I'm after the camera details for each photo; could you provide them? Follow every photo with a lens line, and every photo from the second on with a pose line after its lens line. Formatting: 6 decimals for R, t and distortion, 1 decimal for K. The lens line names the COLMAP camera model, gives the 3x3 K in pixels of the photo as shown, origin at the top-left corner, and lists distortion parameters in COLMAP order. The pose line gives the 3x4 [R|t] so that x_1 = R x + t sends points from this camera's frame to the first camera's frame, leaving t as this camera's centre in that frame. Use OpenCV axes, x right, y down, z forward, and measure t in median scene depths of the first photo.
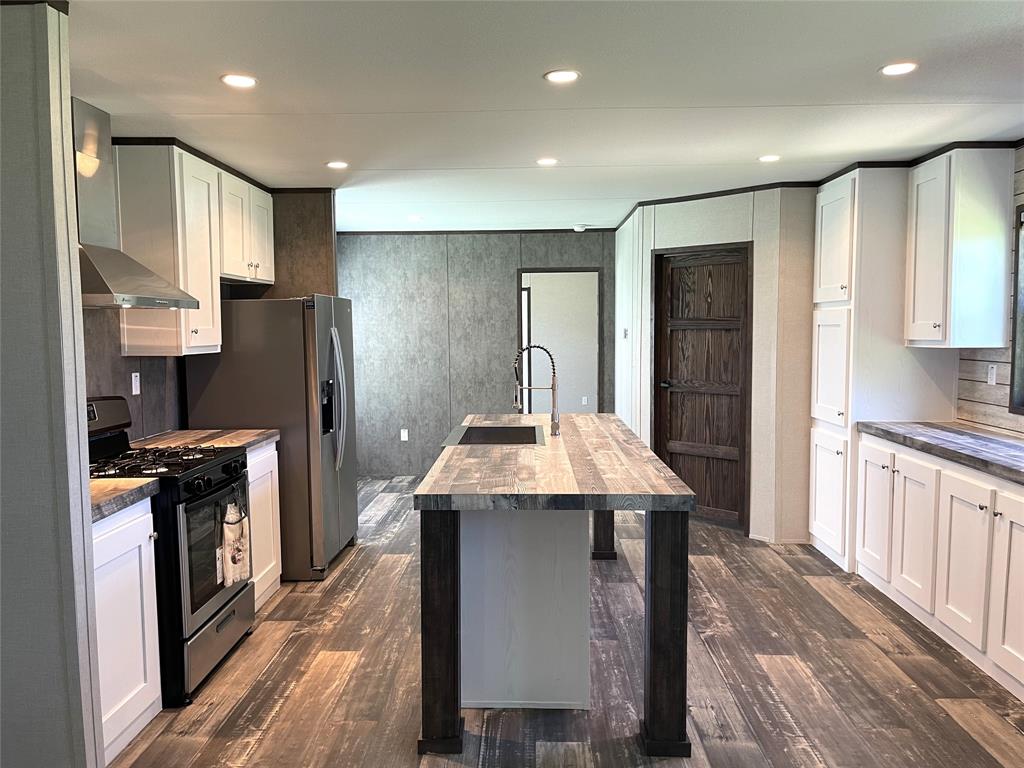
lens RADIAL K [[771.0, 0, 505.8], [0, 771.0, 387.3], [0, 0, 1]] dist [0.067515, -0.086247]
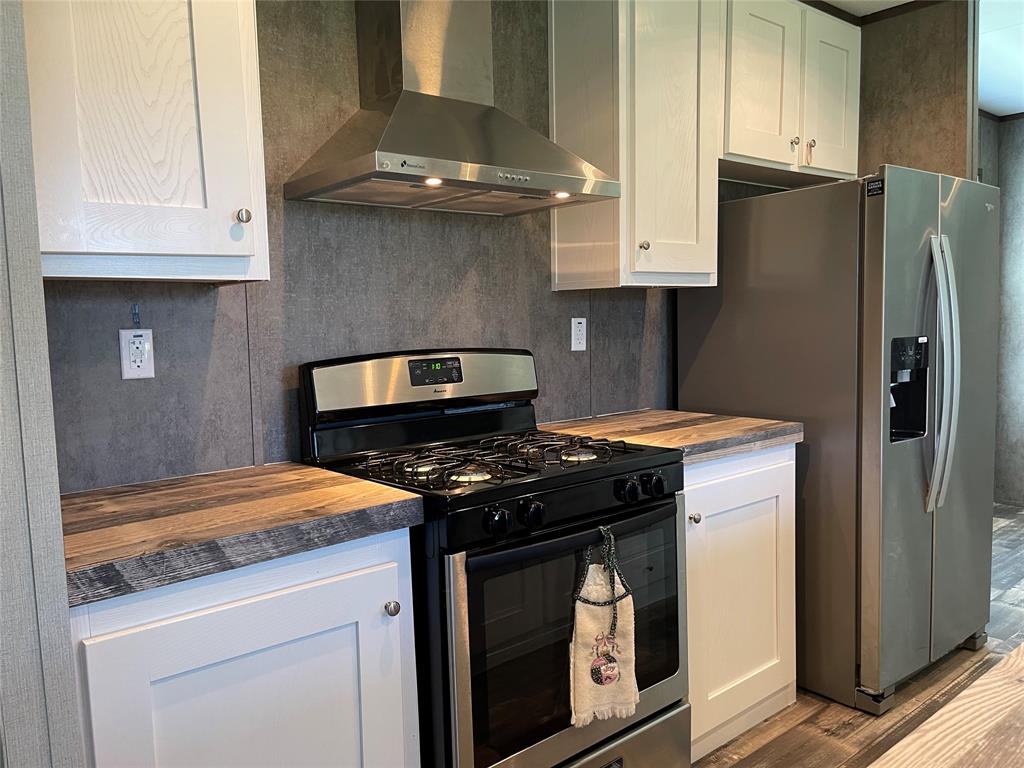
lens RADIAL K [[771.0, 0, 503.5], [0, 771.0, 387.0], [0, 0, 1]] dist [0.067515, -0.086247]
pose [[0.655384, 0.059539, -0.752946, -0.016828], [-0.038842, 0.998226, 0.045126, 0.012100], [0.754297, -0.000328, 0.656534, 0.476734]]
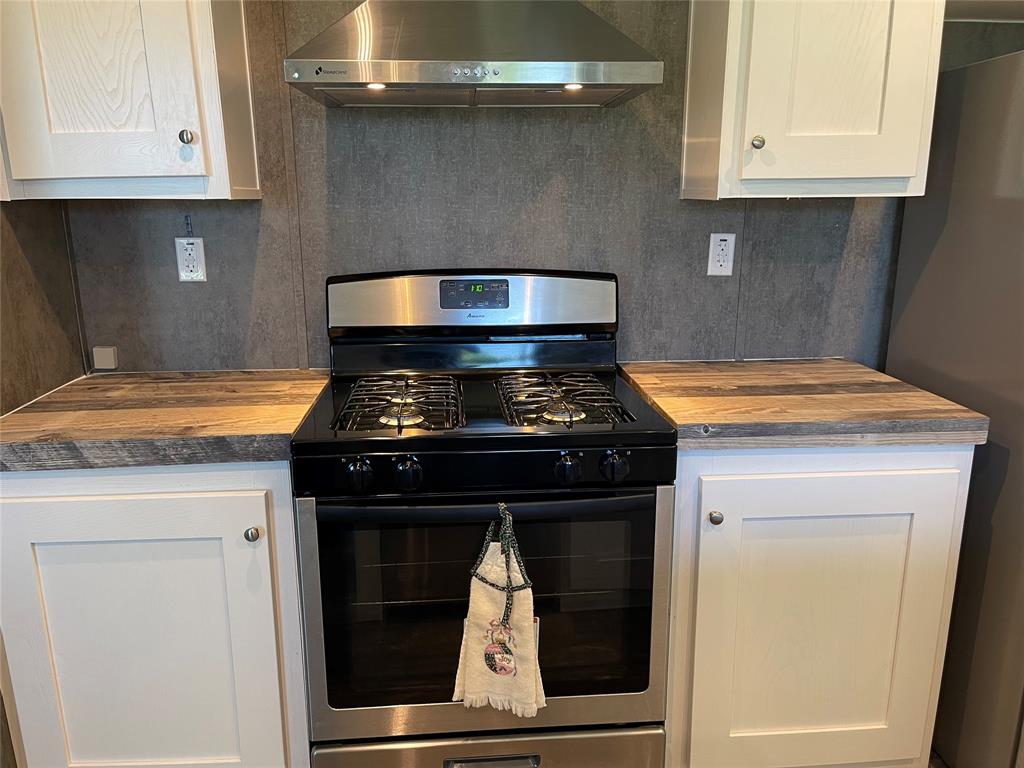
lens RADIAL K [[771.0, 0, 502.4], [0, 771.0, 388.6], [0, 0, 1]] dist [0.067515, -0.086247]
pose [[0.098539, 0.249233, -0.963417, 0.033813], [-0.072382, 0.967360, 0.242850, -0.030778], [0.992497, 0.045804, 0.113362, 0.733252]]
